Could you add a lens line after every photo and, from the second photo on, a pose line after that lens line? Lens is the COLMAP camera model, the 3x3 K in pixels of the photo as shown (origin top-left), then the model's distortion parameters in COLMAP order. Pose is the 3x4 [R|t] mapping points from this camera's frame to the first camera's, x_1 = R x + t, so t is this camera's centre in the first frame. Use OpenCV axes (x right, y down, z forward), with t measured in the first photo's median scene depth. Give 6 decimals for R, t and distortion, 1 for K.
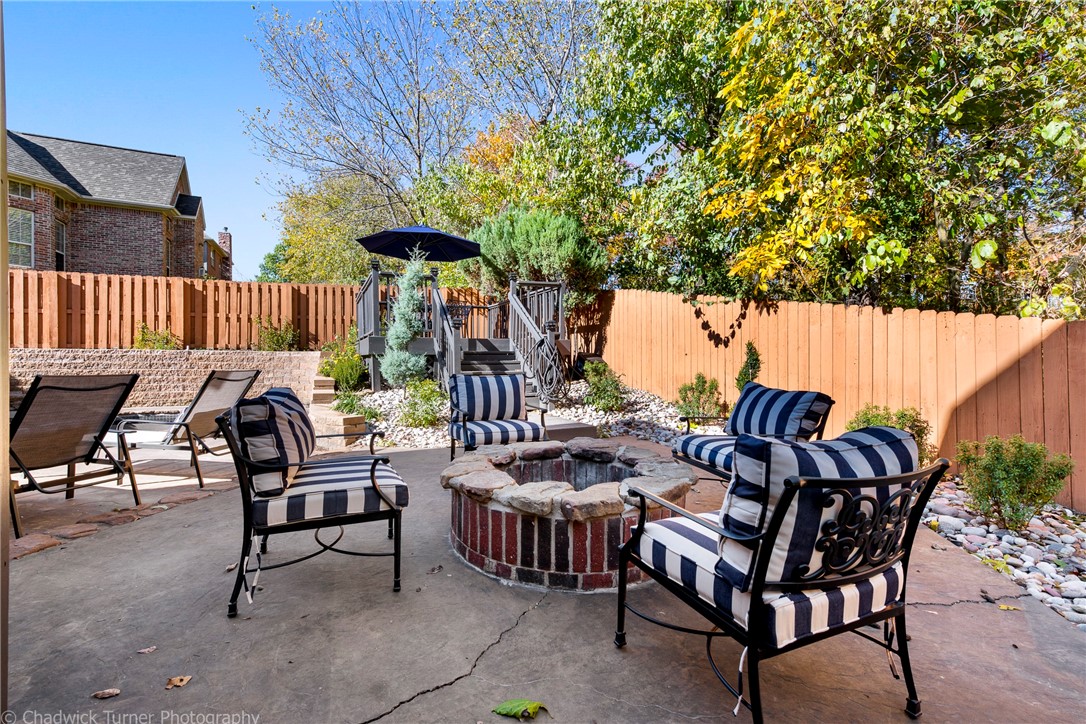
lens RADIAL K [[534.9, 0, 550.0], [0, 534.9, 358.3], [0, 0, 1]] dist [0.035751, 0.000119]
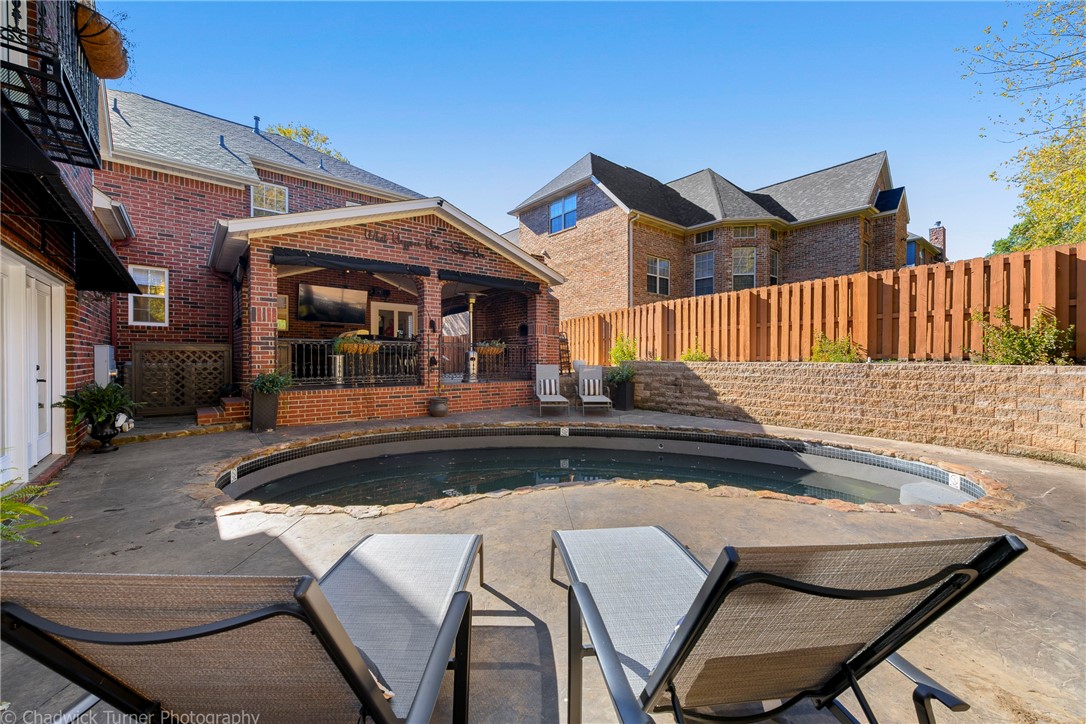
lens RADIAL K [[425.3, 0, 538.5], [0, 425.3, 363.0], [0, 0, 1]] dist [-0.001198, -0.000636]
pose [[0.266165, 0.003814, -0.963920, -0.194726], [0.000948, 0.999991, 0.004218, -0.016538], [0.963927, -0.002037, 0.266159, 0.357627]]
